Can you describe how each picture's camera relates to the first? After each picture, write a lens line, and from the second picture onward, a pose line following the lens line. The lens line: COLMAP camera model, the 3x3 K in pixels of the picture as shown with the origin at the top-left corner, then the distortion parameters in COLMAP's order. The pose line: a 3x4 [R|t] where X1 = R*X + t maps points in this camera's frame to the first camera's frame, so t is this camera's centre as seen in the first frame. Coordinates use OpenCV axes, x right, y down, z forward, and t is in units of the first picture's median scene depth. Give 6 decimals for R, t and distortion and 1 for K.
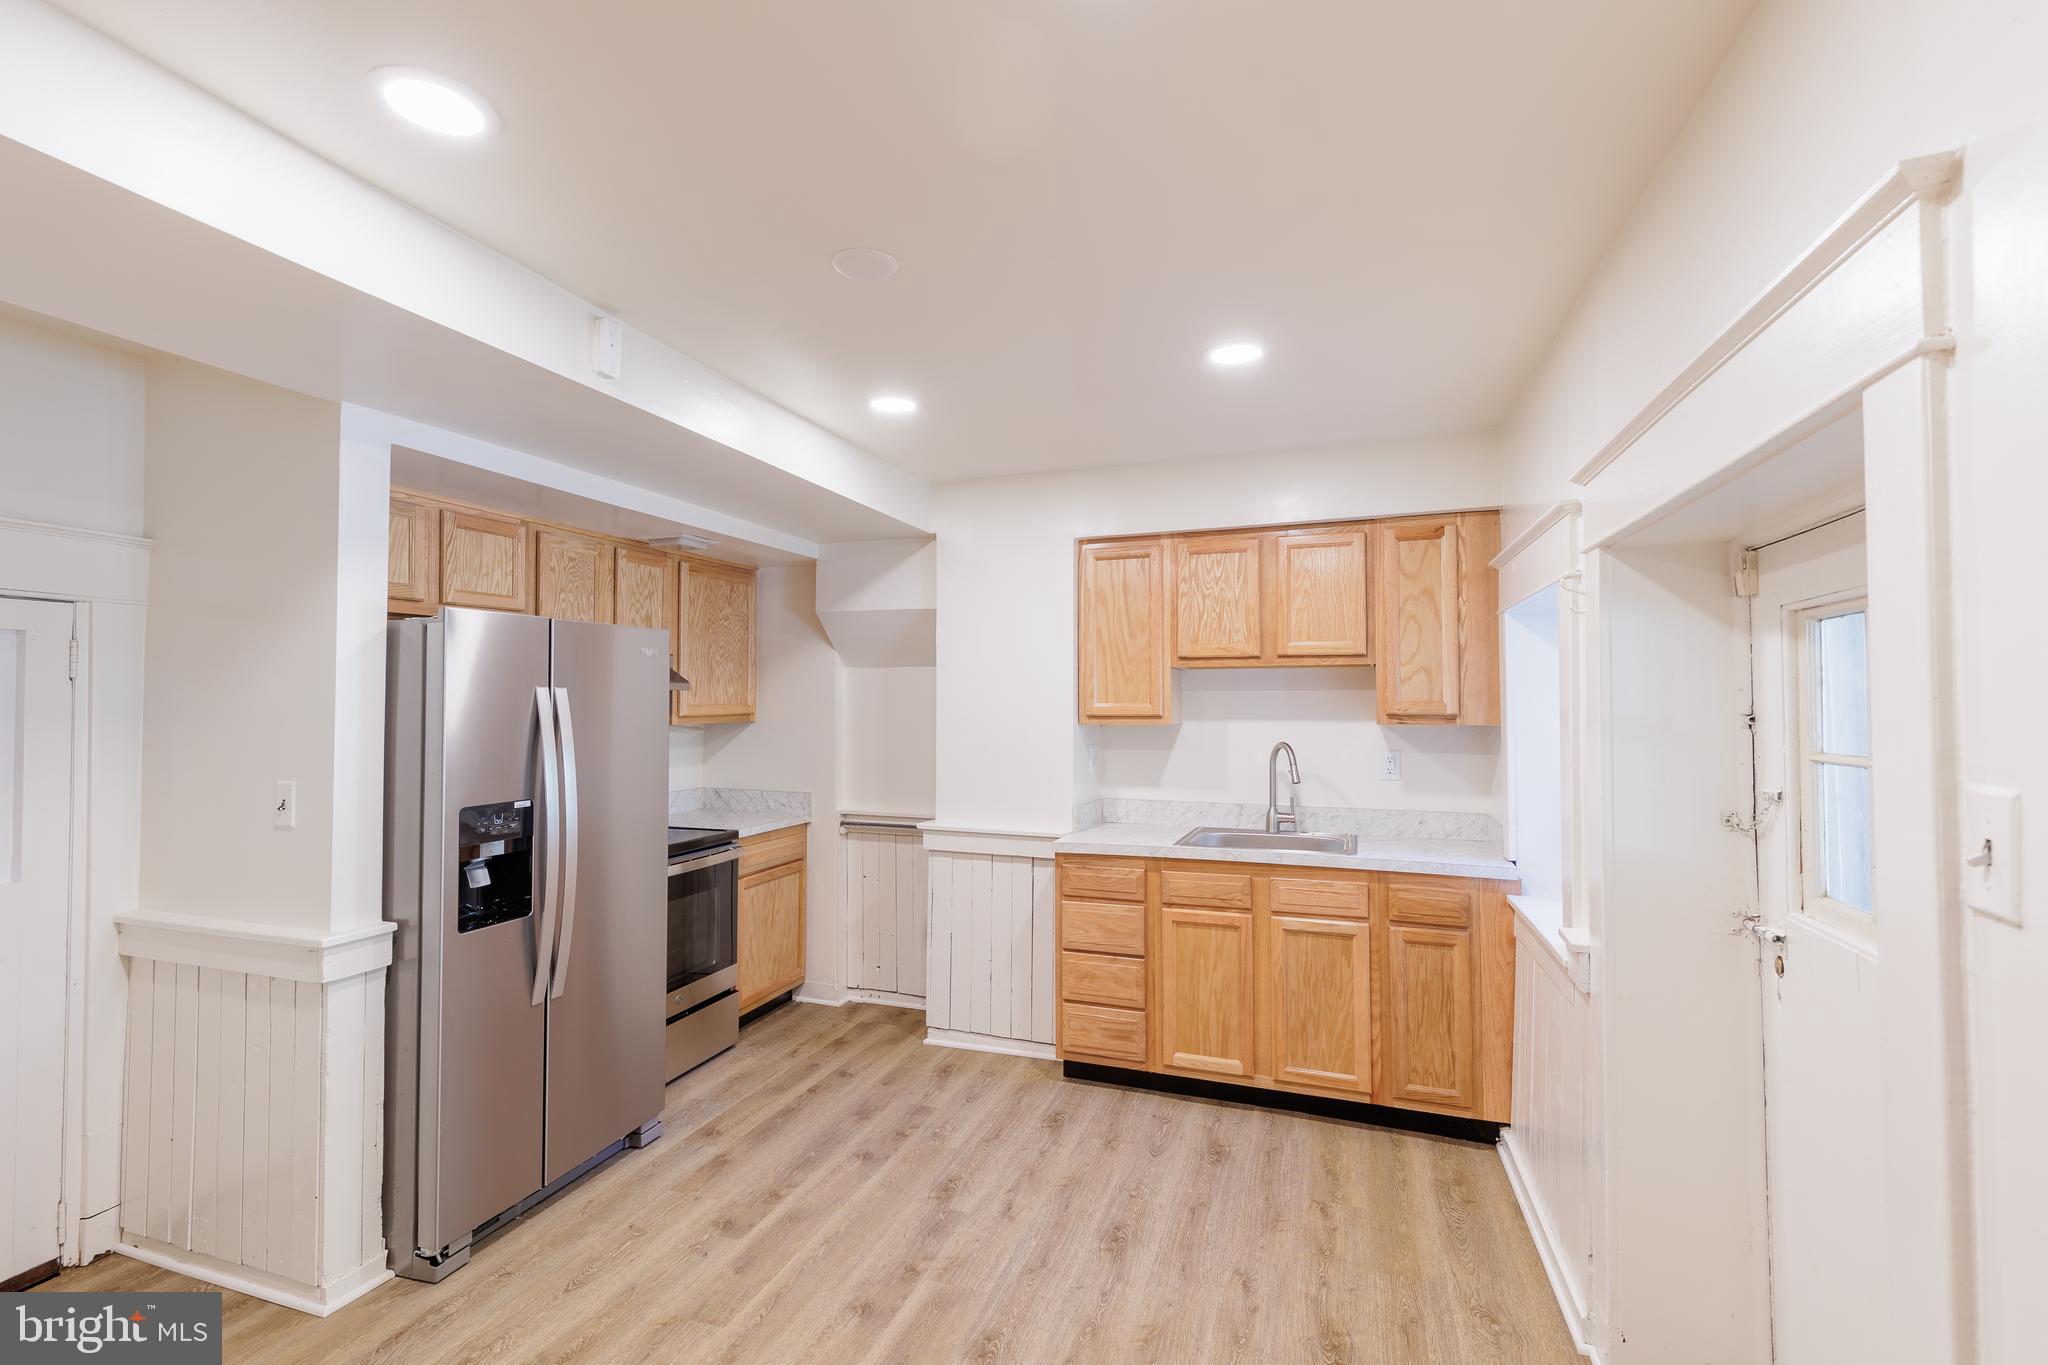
lens RADIAL K [[924.3, 0, 1019.5], [0, 924.3, 676.3], [0, 0, 1]] dist [0.004760, -0.000079]
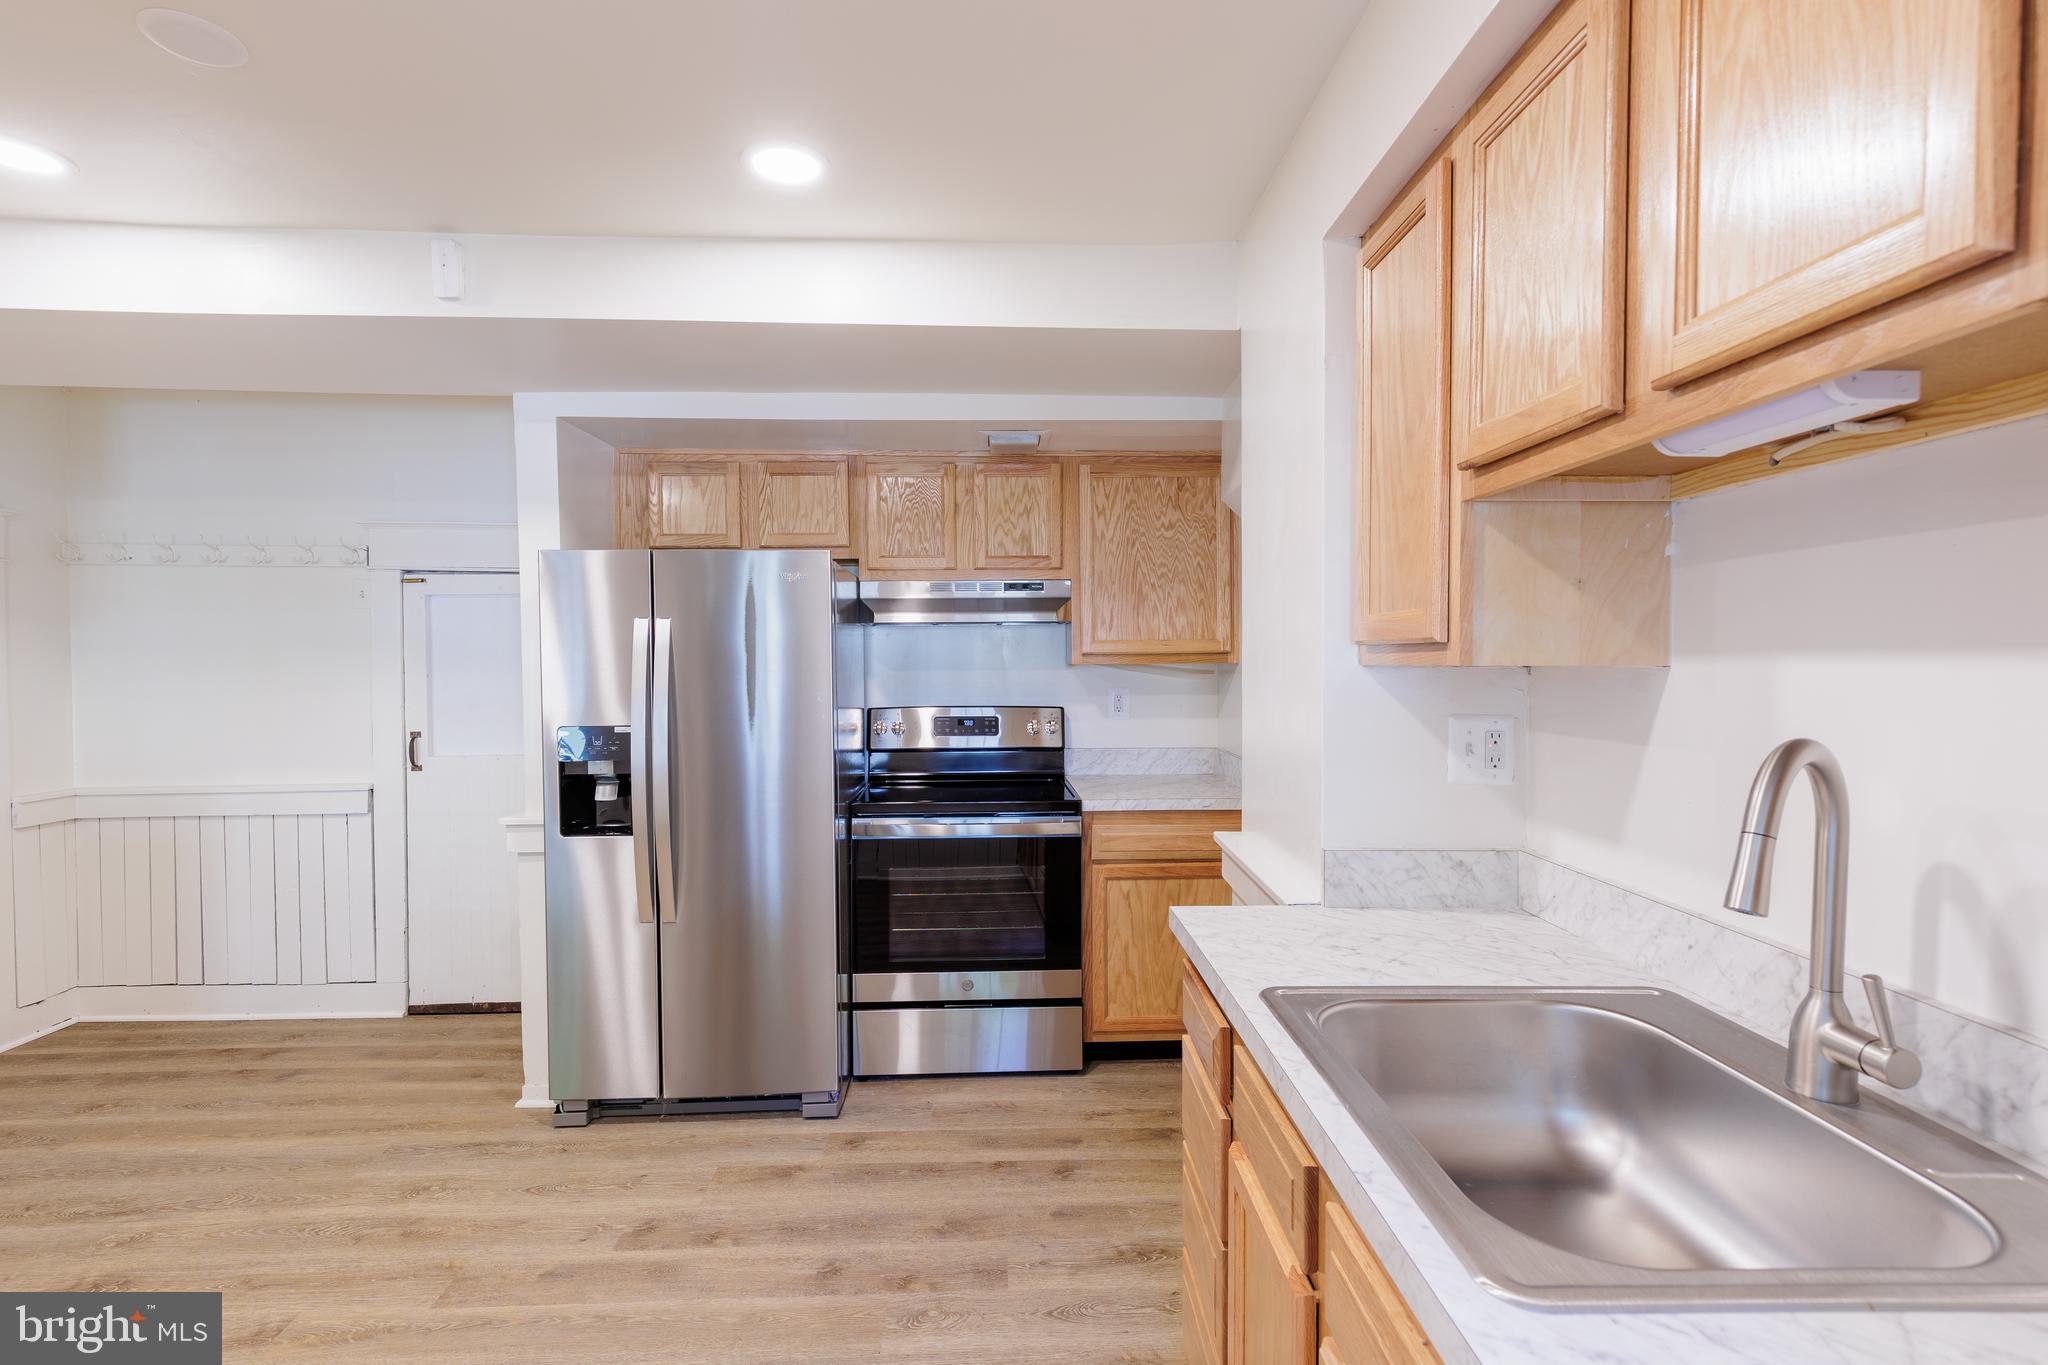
lens RADIAL K [[950.2, 0, 1022.0], [0, 950.2, 677.0], [0, 0, 1]] dist [0.004844, -0.000162]
pose [[0.364763, 0.017199, -0.930942, 0.493491], [0.028897, 0.999139, 0.029781, 0.045500], [0.930652, -0.037764, 0.363951, 0.796886]]
